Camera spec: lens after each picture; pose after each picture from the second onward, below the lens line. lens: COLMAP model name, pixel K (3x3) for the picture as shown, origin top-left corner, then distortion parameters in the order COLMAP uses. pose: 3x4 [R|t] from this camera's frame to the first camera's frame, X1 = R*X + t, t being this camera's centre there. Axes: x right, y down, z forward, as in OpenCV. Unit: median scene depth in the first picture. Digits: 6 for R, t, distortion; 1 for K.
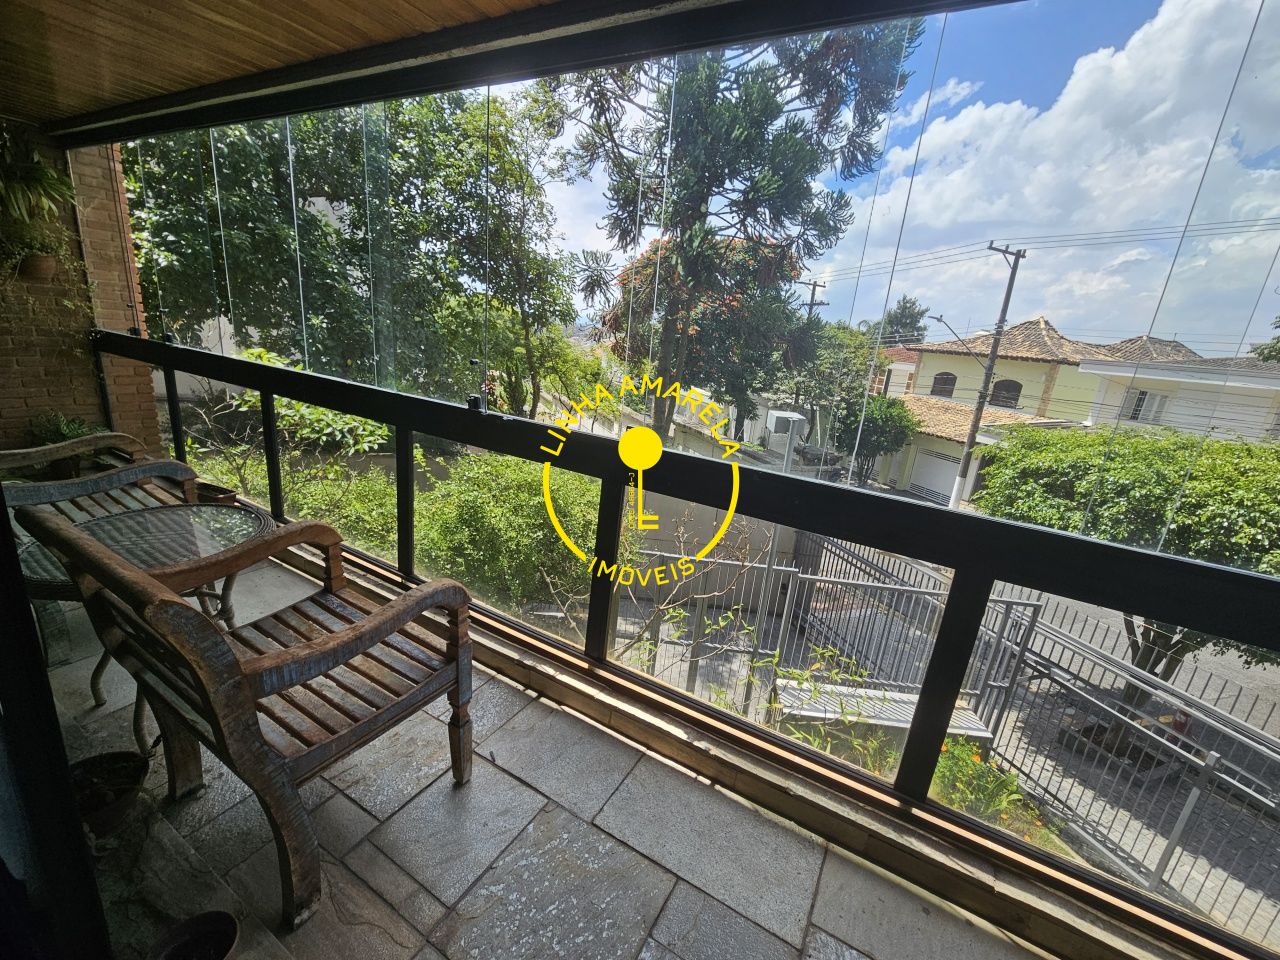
lens RADIAL K [[528.8, 0, 644.7], [0, 528.8, 480.4], [0, 0, 1]] dist [0.000109, 0.000270]
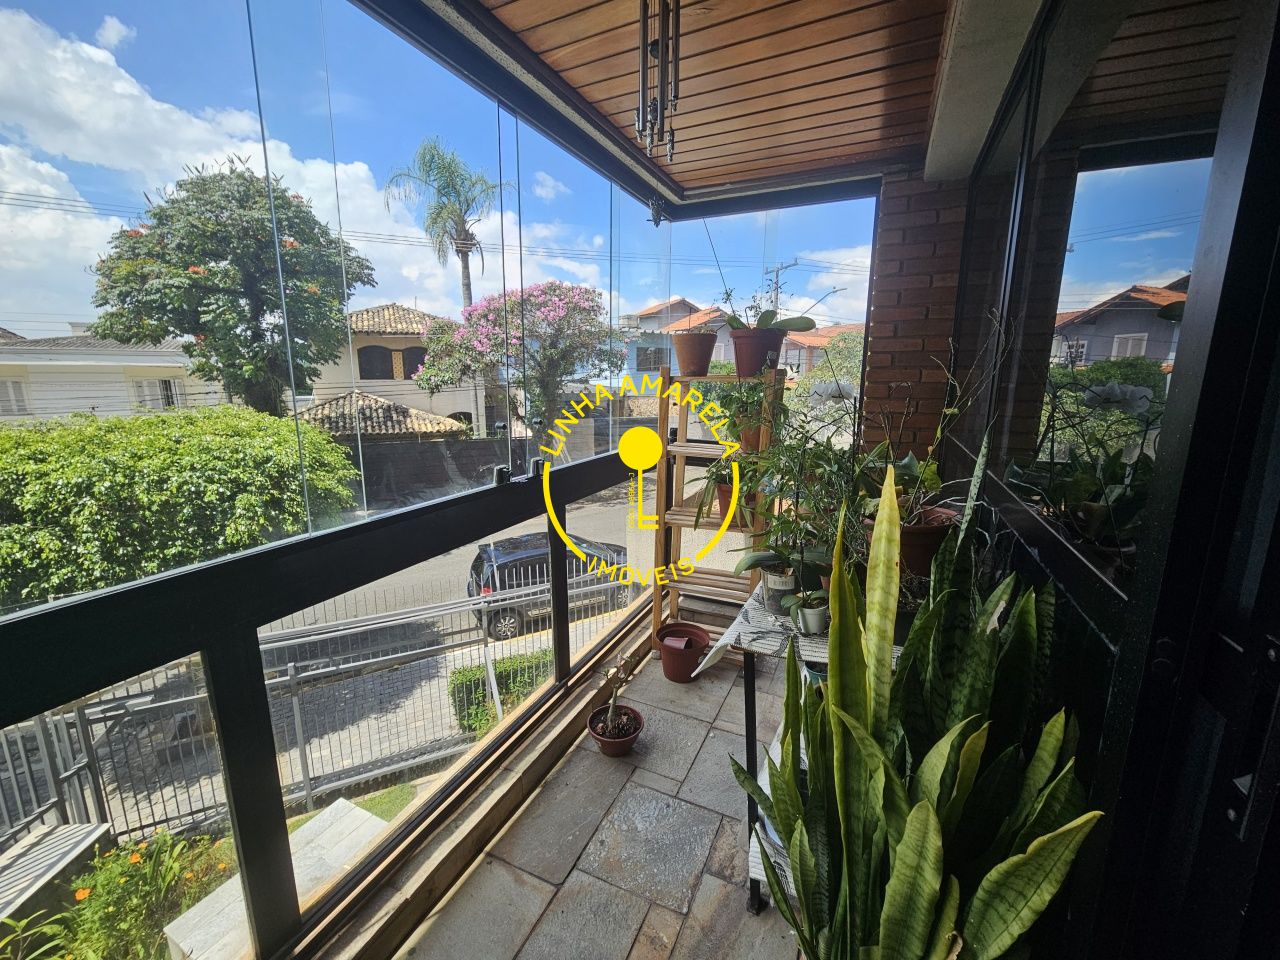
lens RADIAL K [[528.8, 0, 641.3], [0, 528.8, 478.8], [0, 0, 1]] dist [0.000109, 0.000270]
pose [[-0.084631, -0.288544, 0.953719, -0.017488], [0.255824, 0.918776, 0.300674, -0.026269], [-0.963012, 0.269431, -0.003940, 0.098494]]
